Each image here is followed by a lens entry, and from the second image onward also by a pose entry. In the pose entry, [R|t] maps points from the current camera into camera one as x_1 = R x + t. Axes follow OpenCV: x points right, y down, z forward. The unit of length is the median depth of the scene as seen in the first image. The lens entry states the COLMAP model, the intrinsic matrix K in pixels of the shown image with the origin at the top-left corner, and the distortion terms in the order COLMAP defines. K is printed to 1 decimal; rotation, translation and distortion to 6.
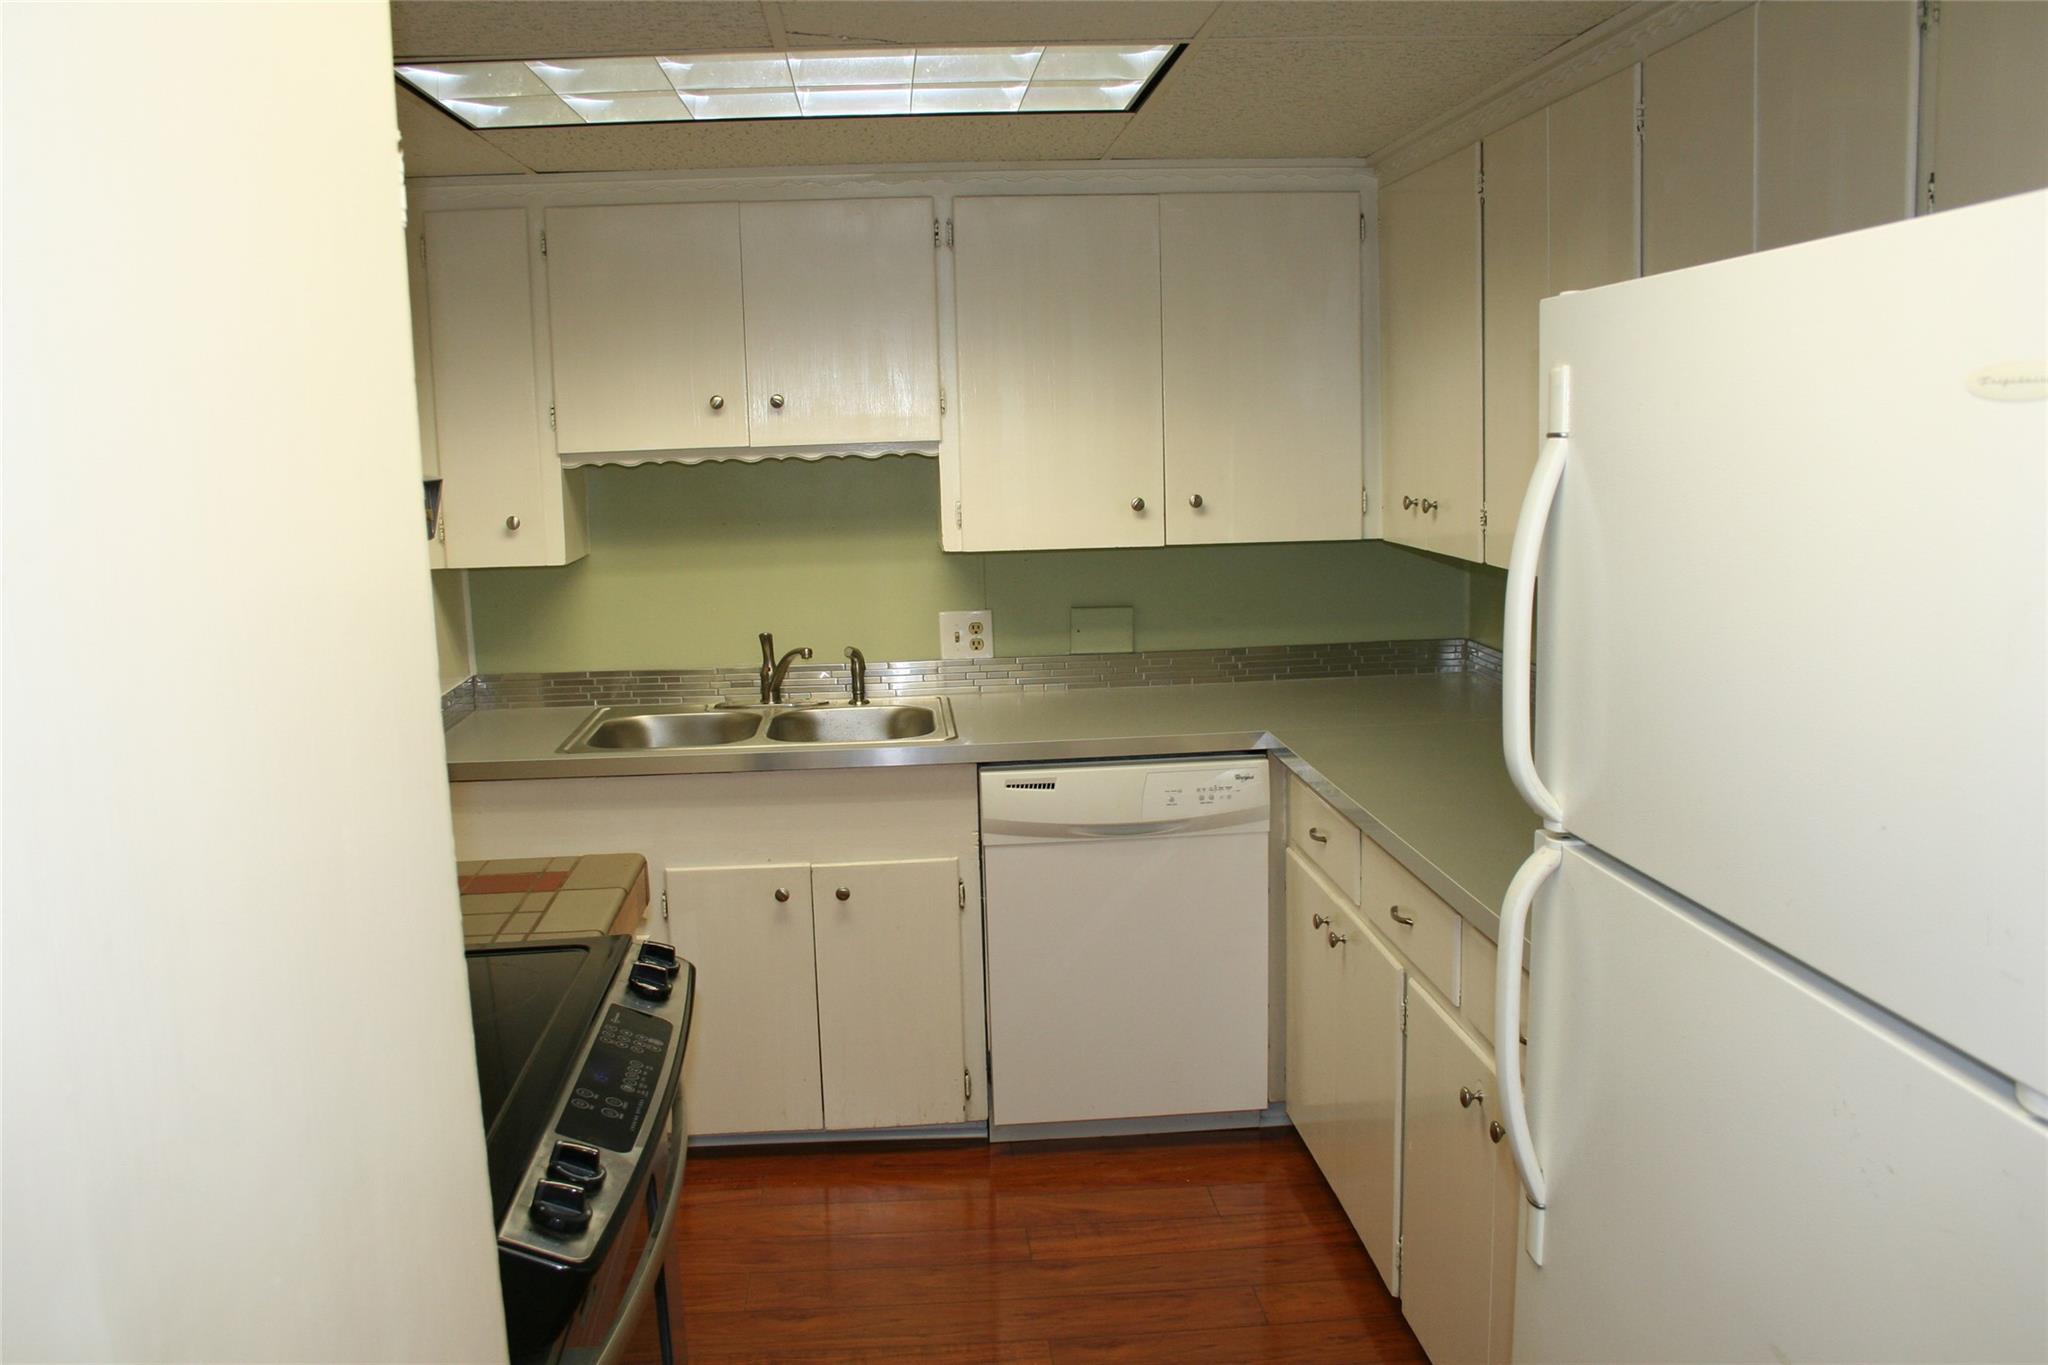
lens RADIAL K [[1730.1, 0, 1004.9], [0, 1730.1, 692.2], [0, 0, 1]] dist [-0.138151, 0.108775]
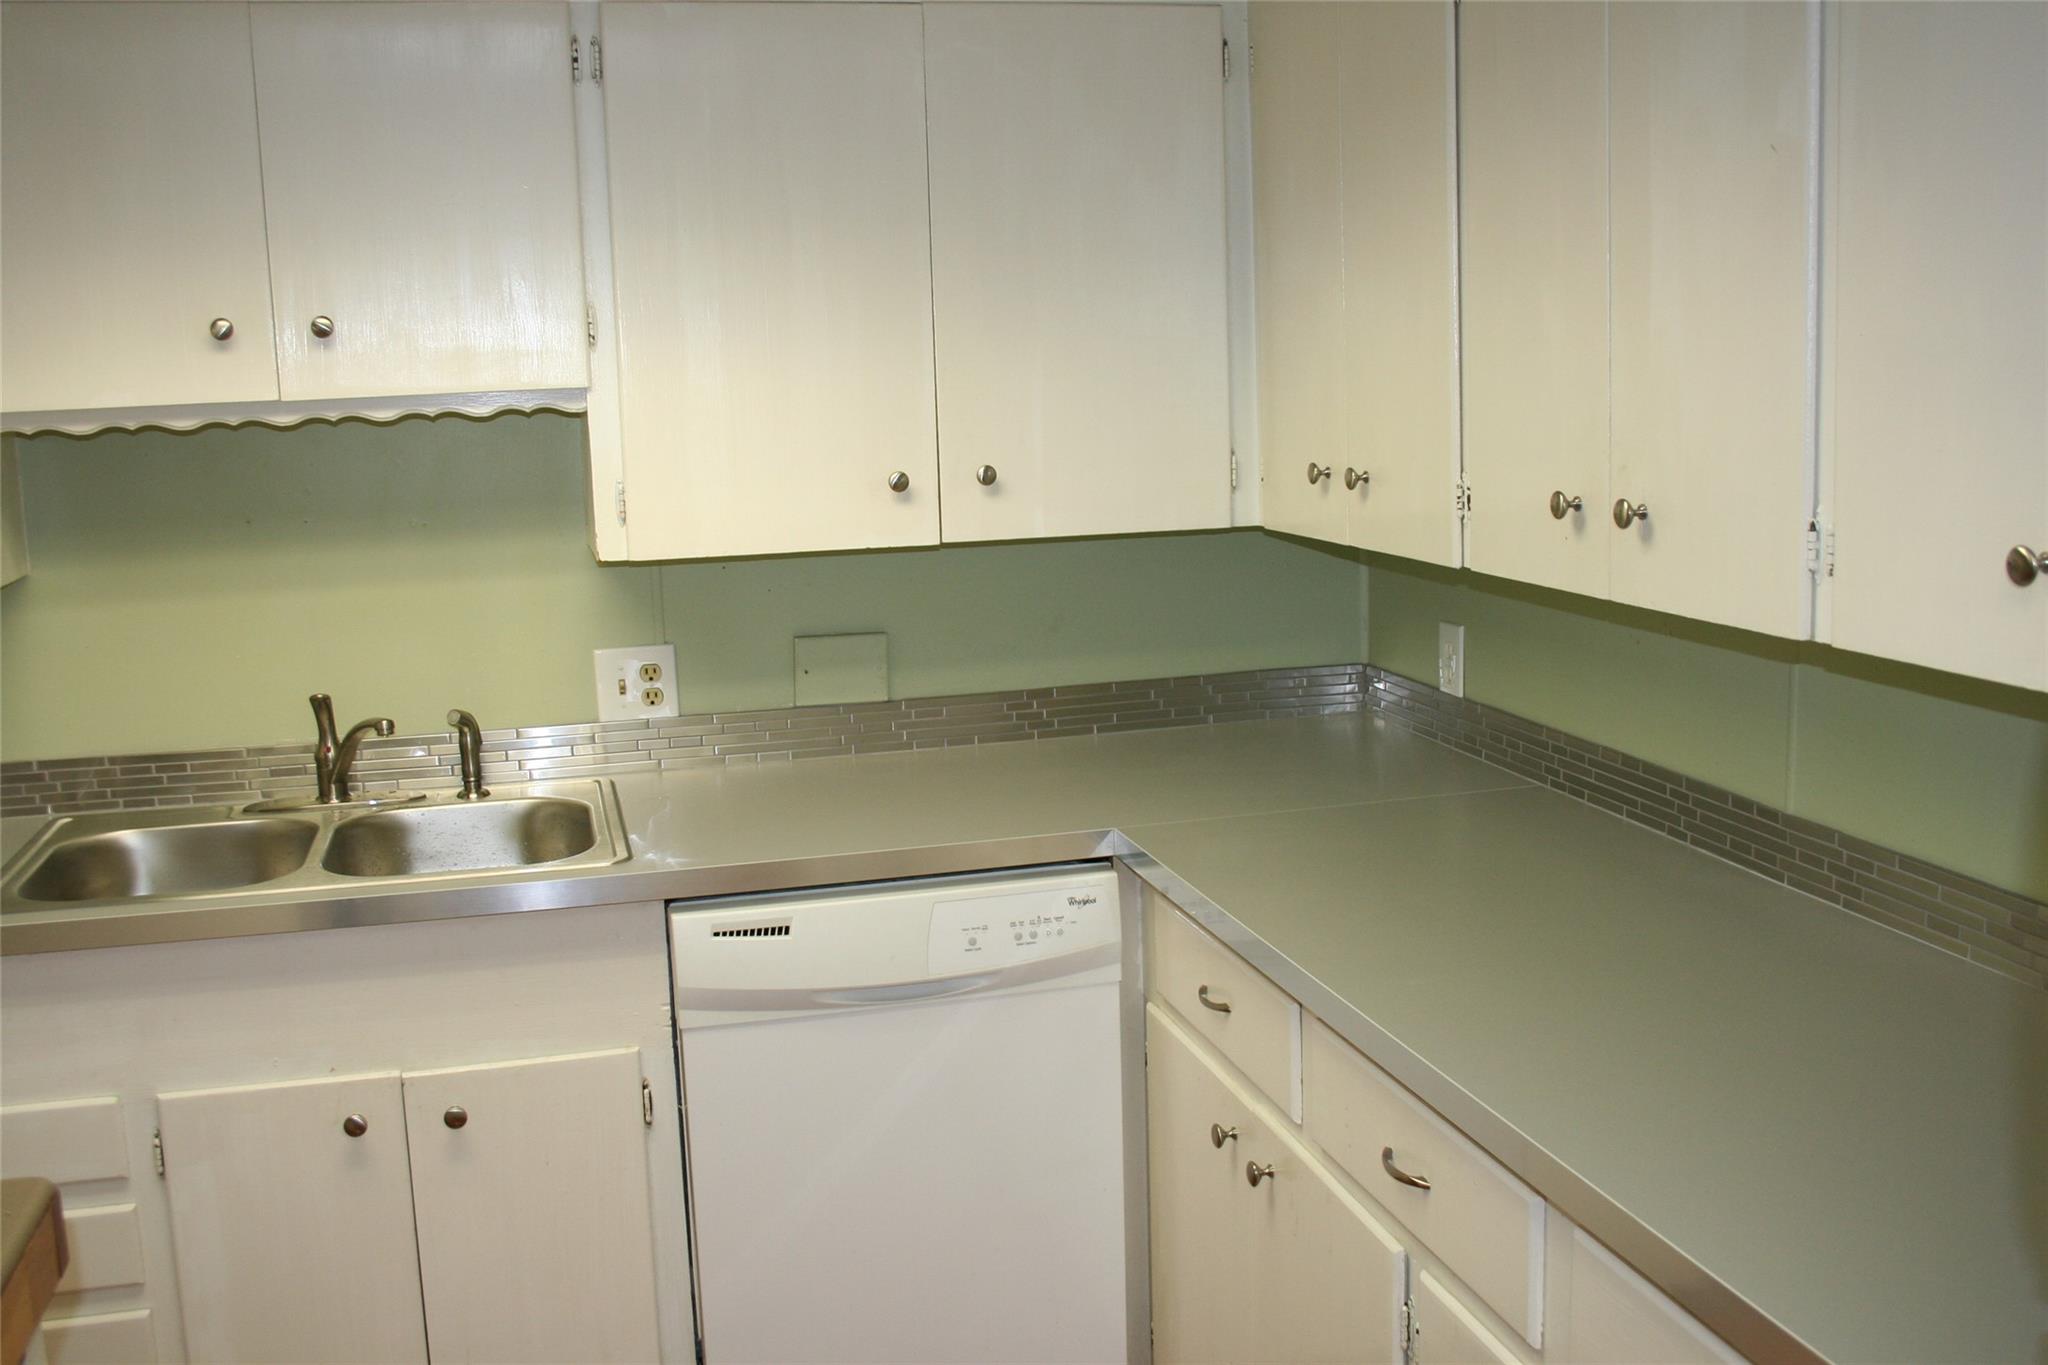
lens RADIAL K [[2077.3, 0, 1022.4], [0, 2077.3, 689.7], [0, 0, 1]] dist [-0.088025, 0.000000]
pose [[0.985243, -0.031602, 0.168218, -0.011567], [0.031779, 0.999494, 0.001639, -0.030441], [-0.168185, 0.003731, 0.985748, 0.221543]]
